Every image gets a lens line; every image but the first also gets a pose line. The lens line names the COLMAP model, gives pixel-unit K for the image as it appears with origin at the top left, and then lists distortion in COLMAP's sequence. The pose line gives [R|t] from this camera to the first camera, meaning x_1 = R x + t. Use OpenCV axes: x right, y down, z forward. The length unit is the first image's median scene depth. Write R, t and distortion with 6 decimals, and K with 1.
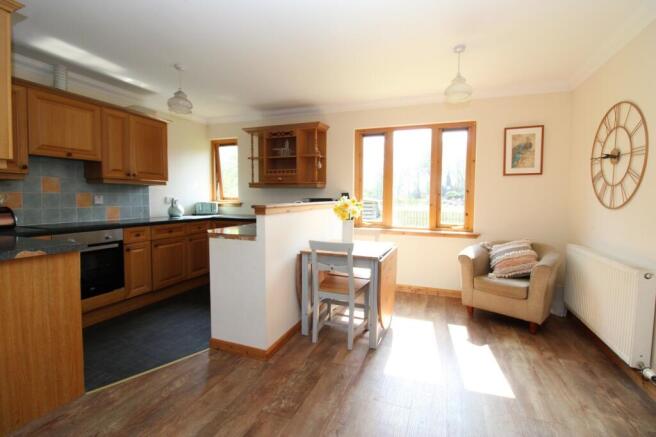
lens RADIAL K [[305.3, 0, 329.7], [0, 305.3, 213.0], [0, 0, 1]] dist [0.001061, -0.011401]
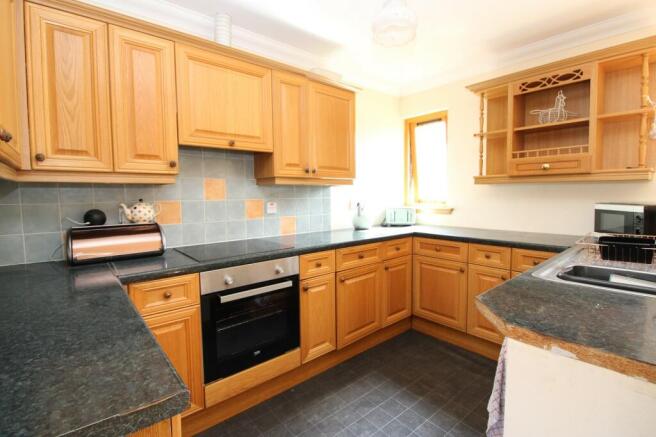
lens RADIAL K [[305.3, 0, 329.7], [0, 305.3, 213.0], [0, 0, 1]] dist [0.001061, -0.011401]
pose [[0.874837, 0.014158, -0.484210, -0.276386], [-0.008068, 0.999860, 0.014660, -0.041566], [0.484350, -0.008919, 0.874829, 0.416816]]
